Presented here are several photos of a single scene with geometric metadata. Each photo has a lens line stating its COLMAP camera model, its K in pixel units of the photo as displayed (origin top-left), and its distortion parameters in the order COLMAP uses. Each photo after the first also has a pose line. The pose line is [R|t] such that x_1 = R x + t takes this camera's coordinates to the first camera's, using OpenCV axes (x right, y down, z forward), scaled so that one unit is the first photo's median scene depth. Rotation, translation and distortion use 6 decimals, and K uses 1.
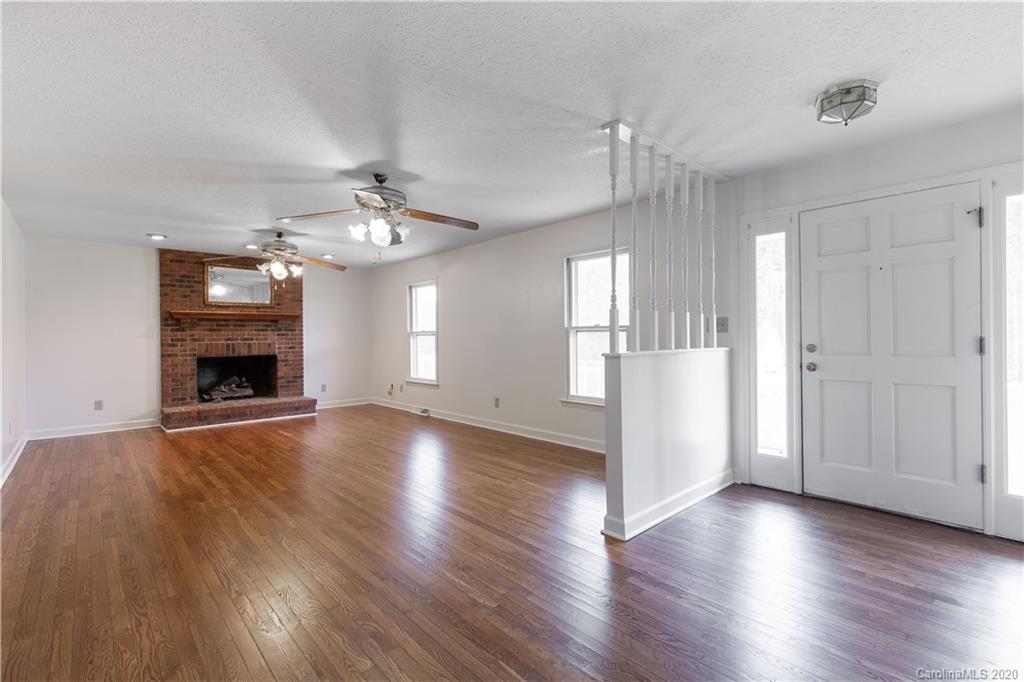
lens RADIAL K [[463.0, 0, 524.4], [0, 463.0, 334.4], [0, 0, 1]] dist [0.005062, -0.002482]
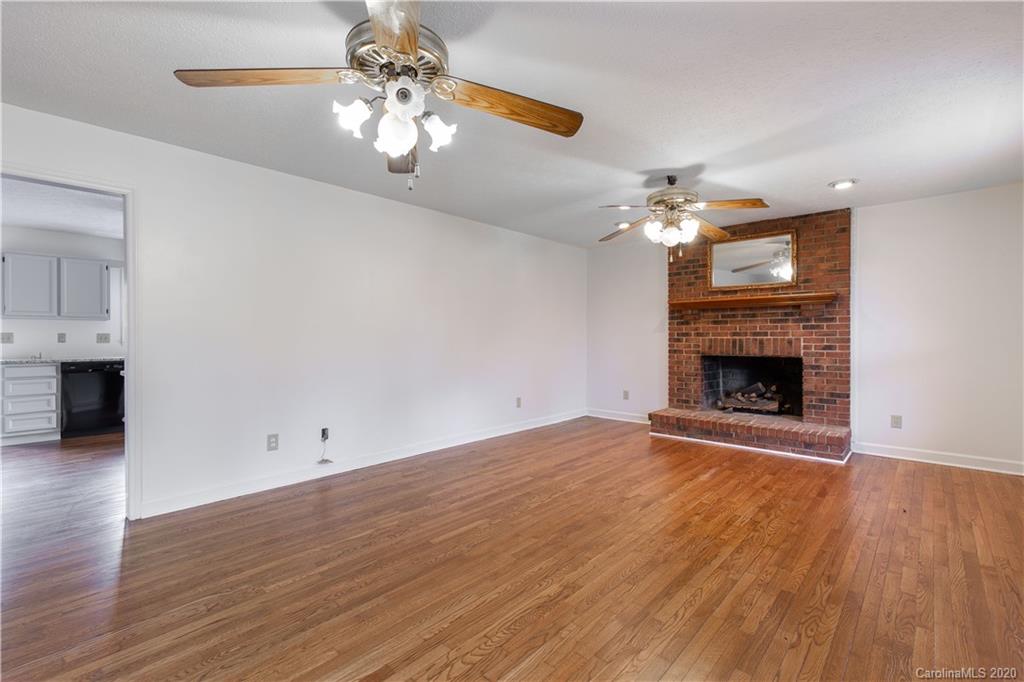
lens RADIAL K [[463.0, 0, 509.9], [0, 463.0, 337.4], [0, 0, 1]] dist [0.005062, -0.002482]
pose [[0.063496, 0.010335, -0.997929, 0.109744], [0.007128, 0.999916, 0.010809, 0.005471], [0.997957, -0.007799, 0.063417, 0.574024]]
